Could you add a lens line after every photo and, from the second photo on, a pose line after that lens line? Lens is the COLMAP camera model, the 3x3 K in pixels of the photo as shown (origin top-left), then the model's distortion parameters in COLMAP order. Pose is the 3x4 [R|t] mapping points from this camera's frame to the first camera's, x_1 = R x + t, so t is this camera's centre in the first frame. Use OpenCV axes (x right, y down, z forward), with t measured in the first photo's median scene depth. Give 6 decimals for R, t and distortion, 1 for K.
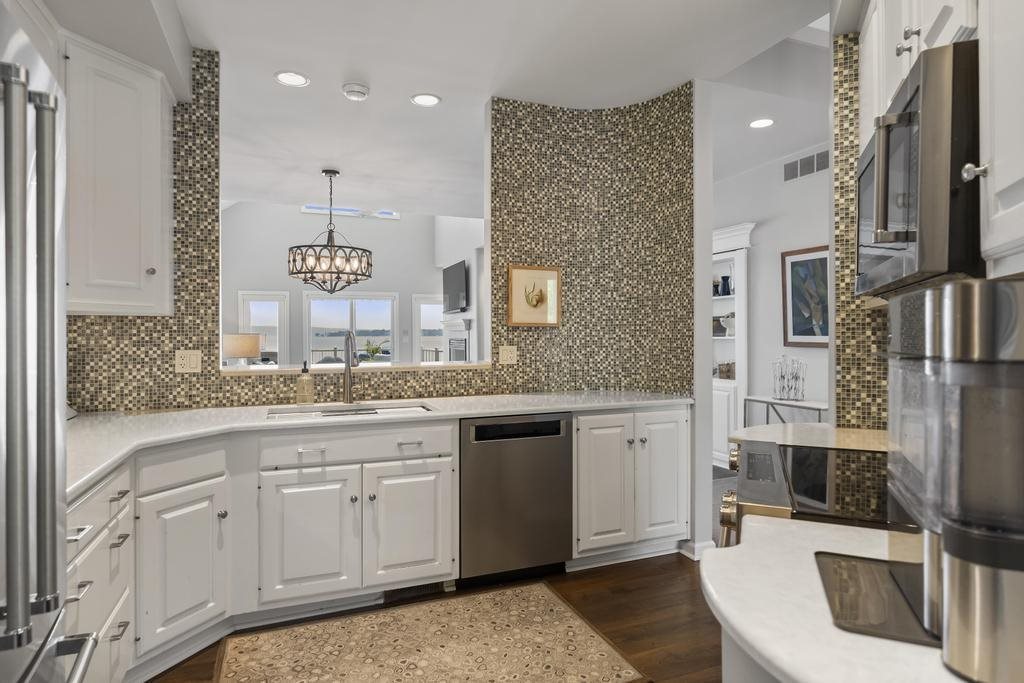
lens RADIAL K [[593.2, 0, 510.7], [0, 593.2, 341.5], [0, 0, 1]] dist [-0.003470, 0.001779]
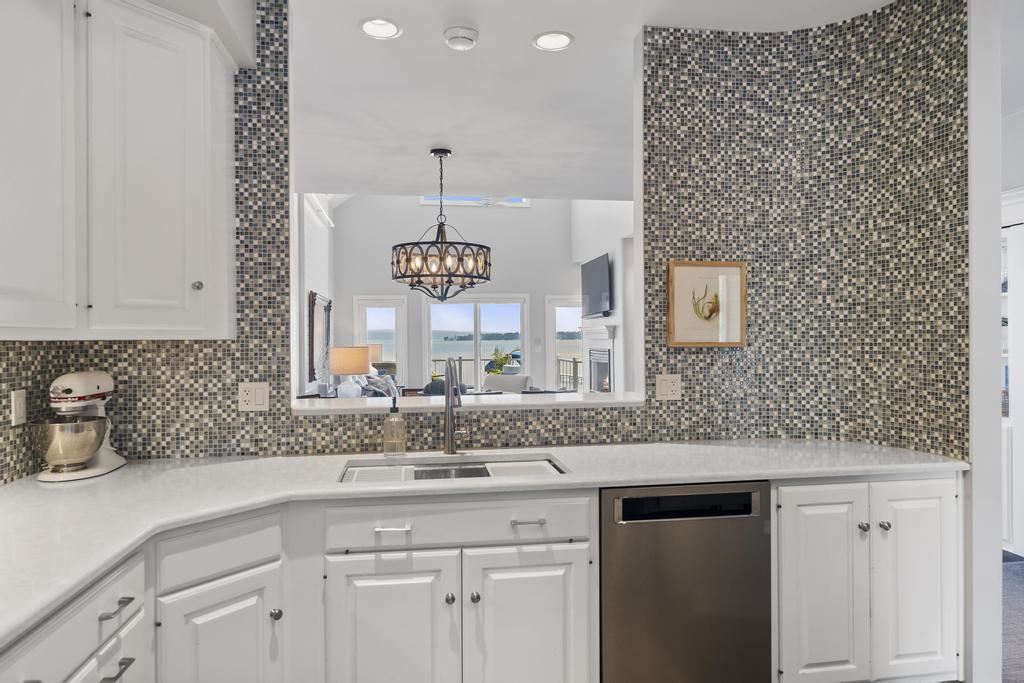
lens RADIAL K [[642.9, 0, 515.1], [0, 642.9, 337.6], [0, 0, 1]] dist [-0.002277, 0.001852]
pose [[0.975303, -0.004136, -0.220835, -0.014349], [0.003654, 0.999990, -0.002589, -0.037928], [0.220843, 0.001718, 0.975308, 0.221617]]
